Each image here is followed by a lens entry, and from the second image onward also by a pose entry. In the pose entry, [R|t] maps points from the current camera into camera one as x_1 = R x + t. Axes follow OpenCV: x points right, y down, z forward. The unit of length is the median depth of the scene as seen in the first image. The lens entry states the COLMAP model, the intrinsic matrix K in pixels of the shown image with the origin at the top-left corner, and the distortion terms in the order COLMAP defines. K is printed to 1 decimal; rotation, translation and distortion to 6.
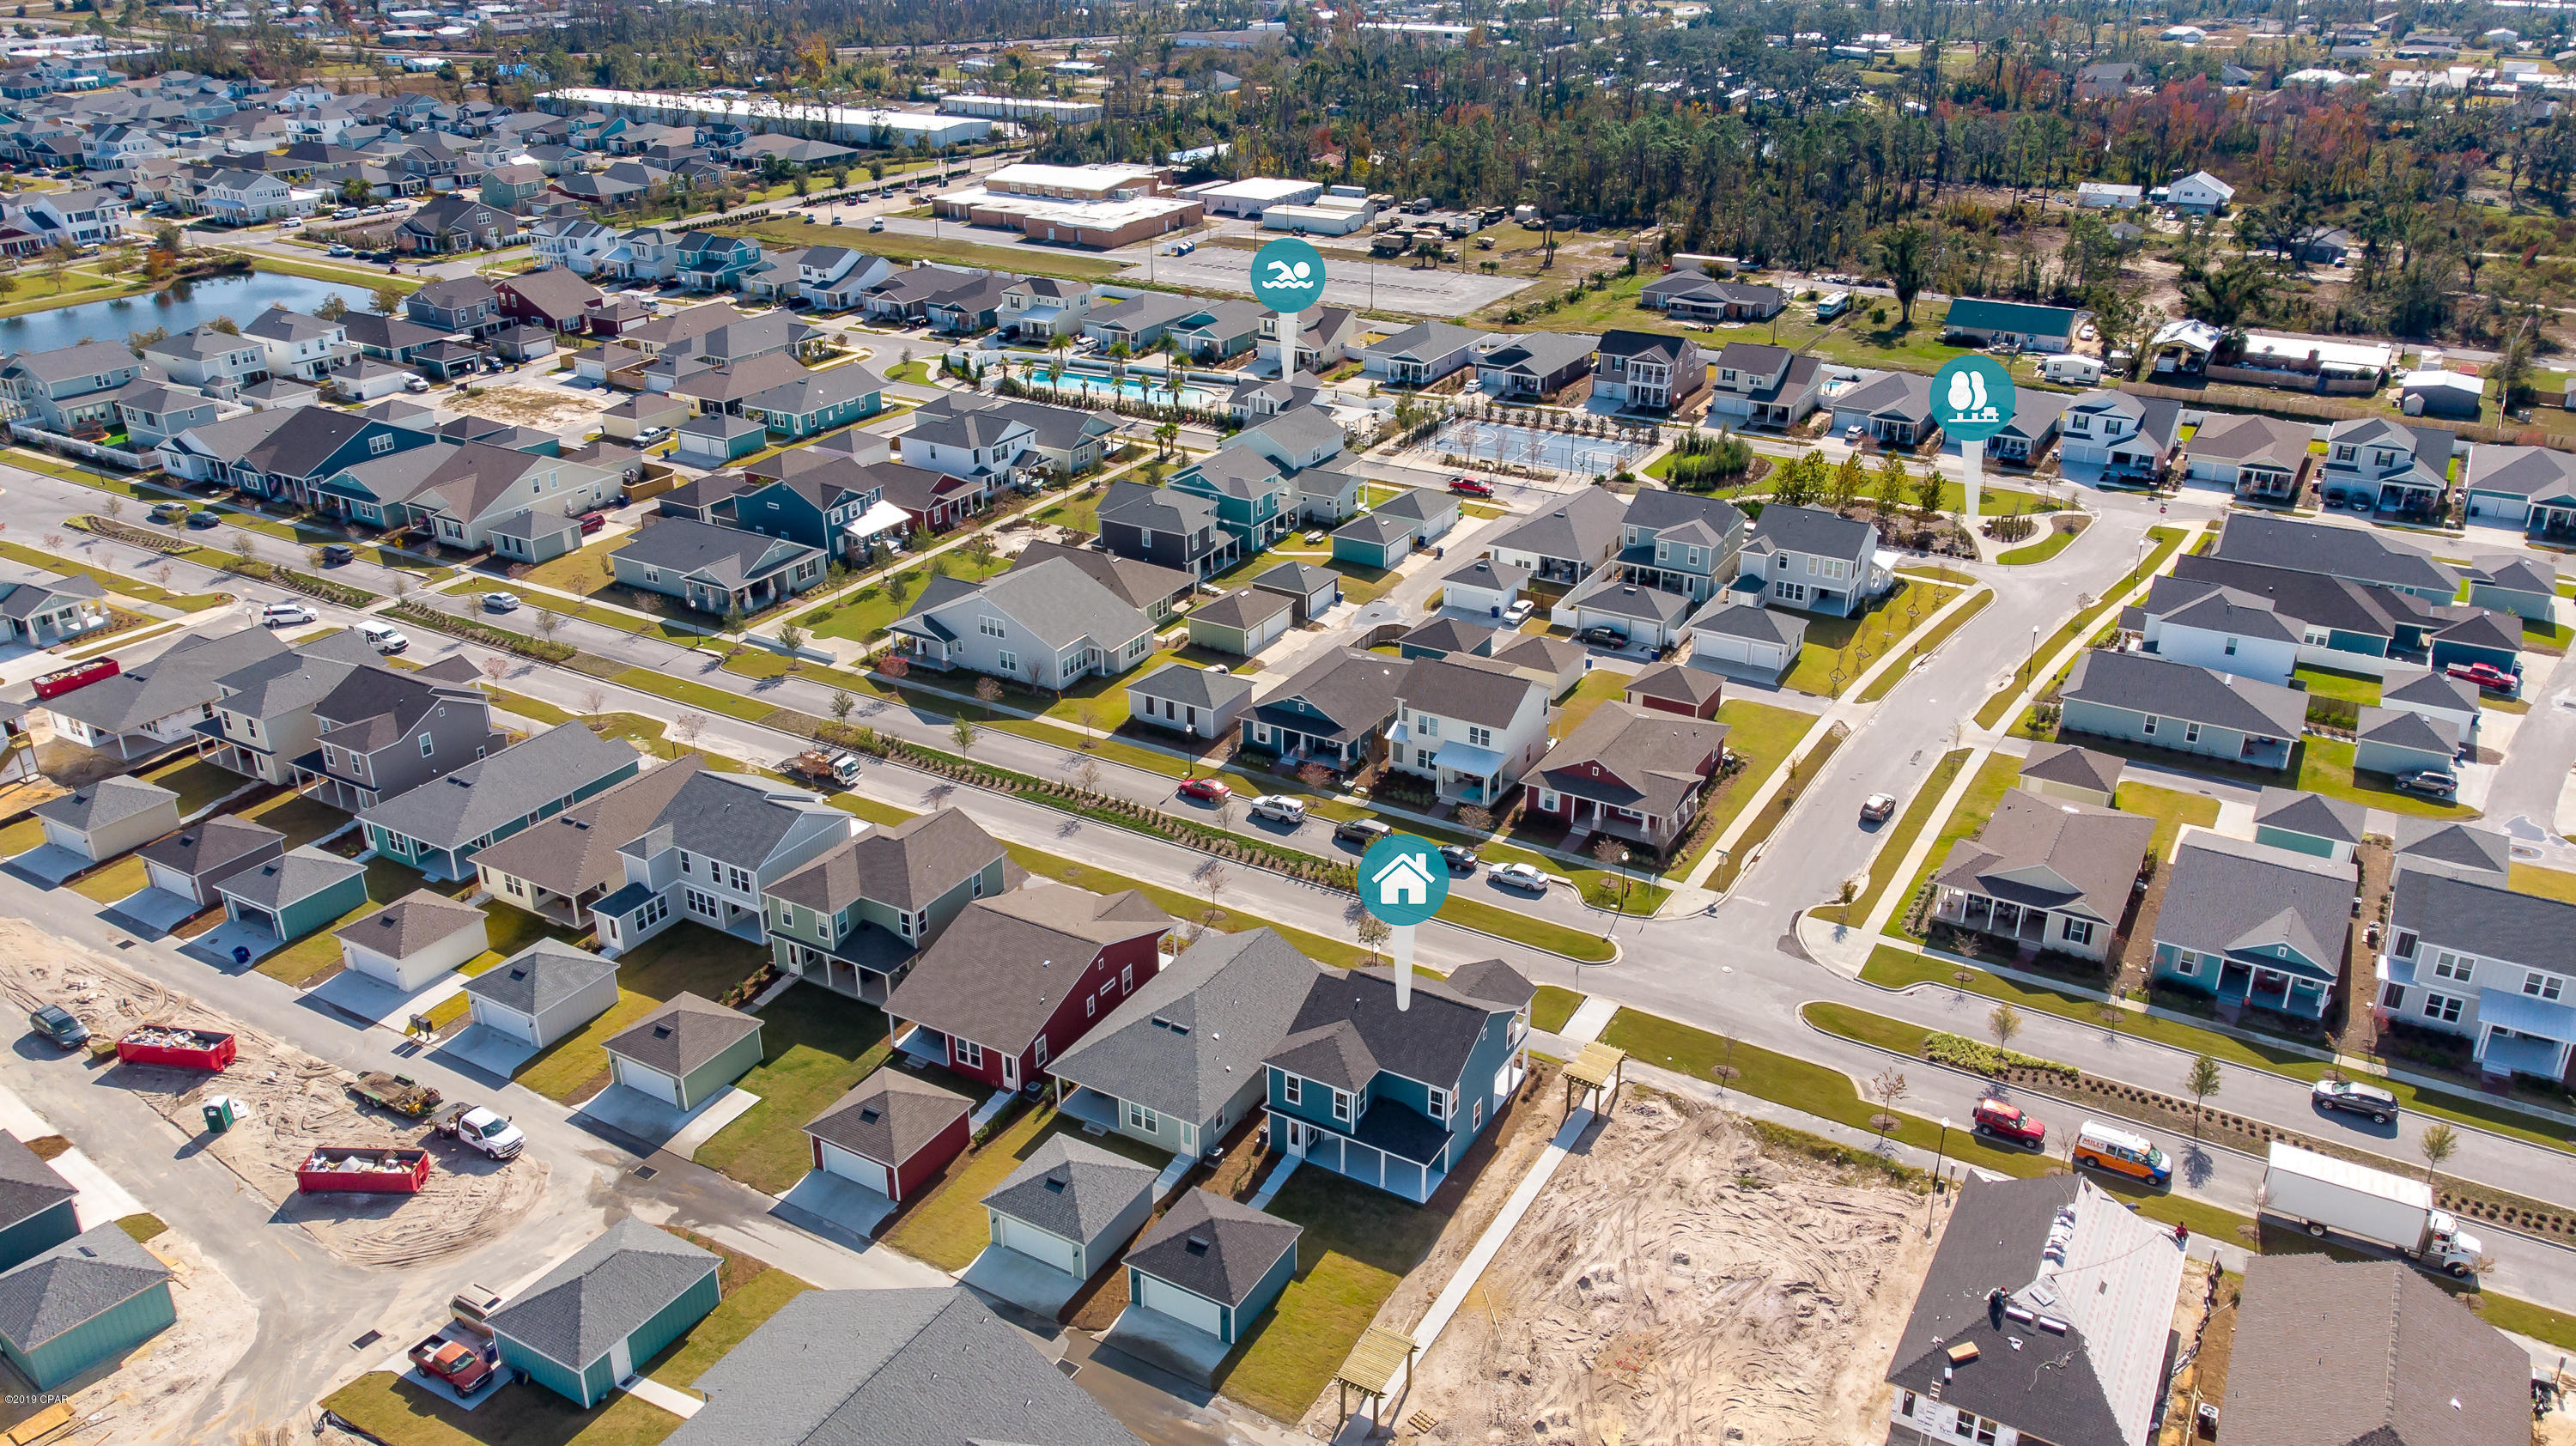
lens RADIAL K [[1882.7, 0, 1289.2], [0, 1882.7, 720.8], [0, 0, 1]] dist [0.011446, 0.001748]
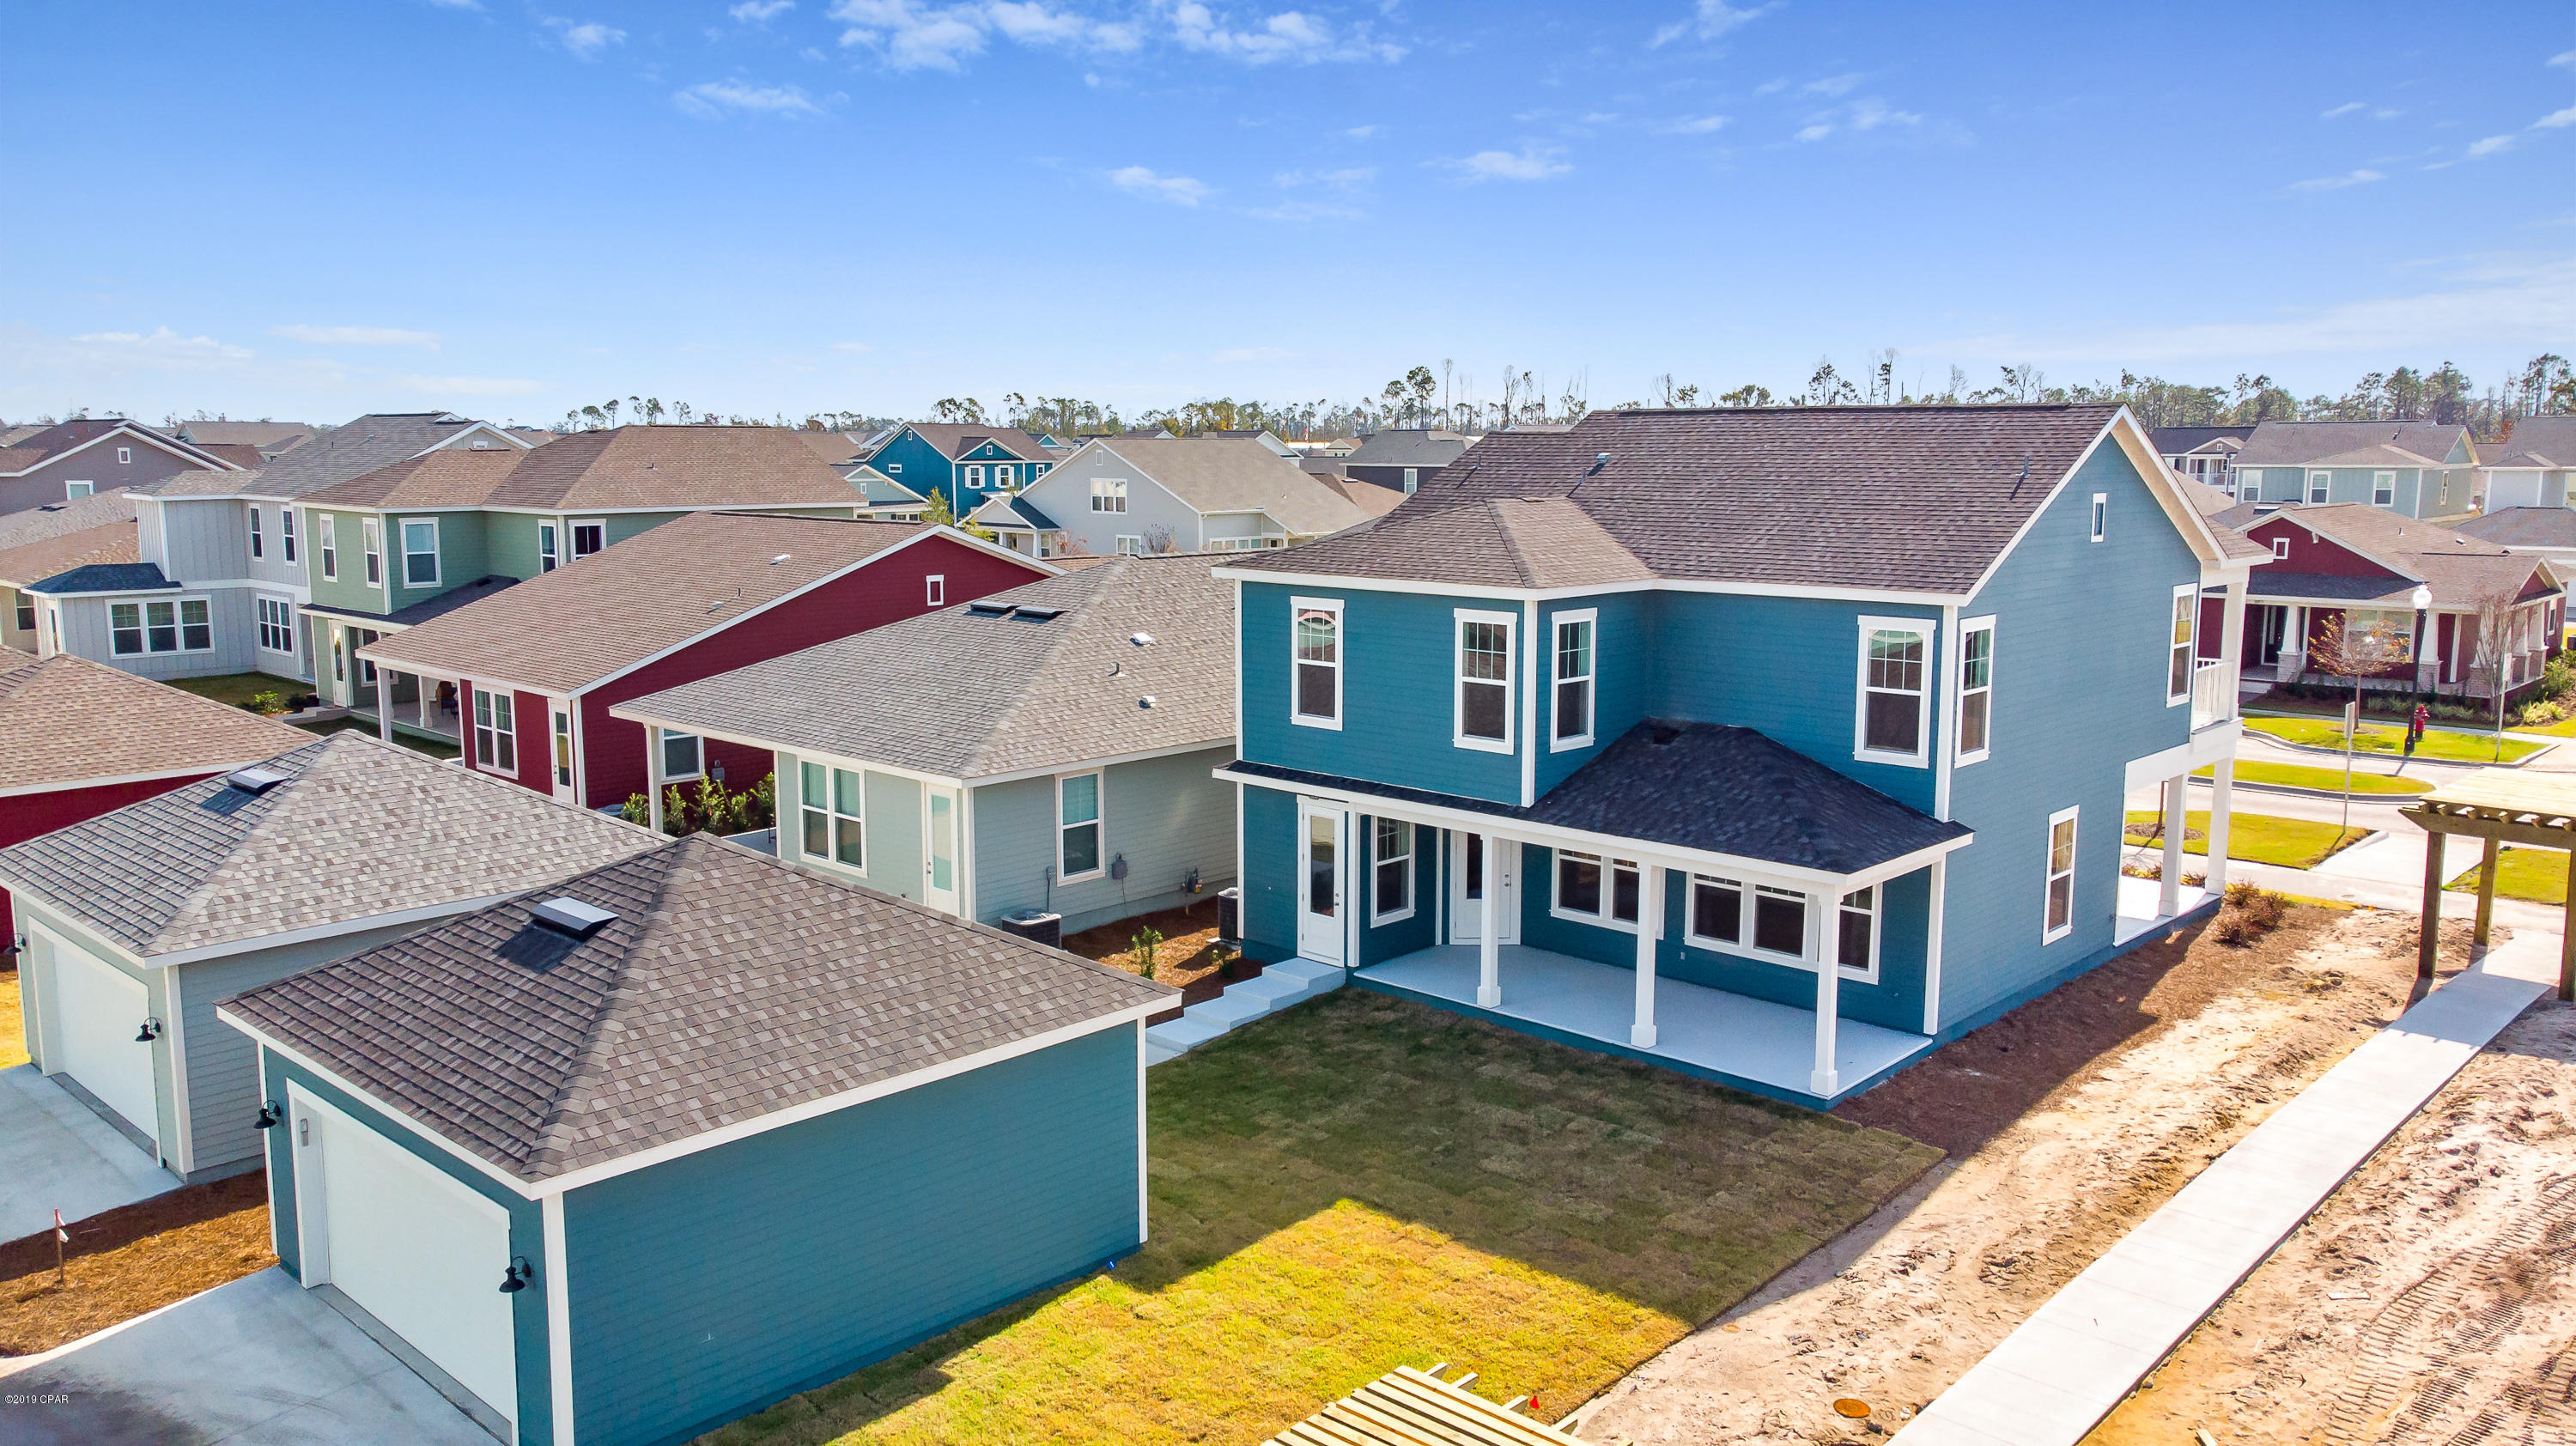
lens RADIAL K [[1882.7, 0, 1285.4], [0, 1882.7, 719.9], [0, 0, 1]] dist [0.011446, 0.001748]
pose [[0.973105, 0.034056, -0.227832, 0.058152], [-0.094577, 0.960878, -0.260322, 0.274686], [0.210053, 0.274869, 0.938256, 0.765755]]
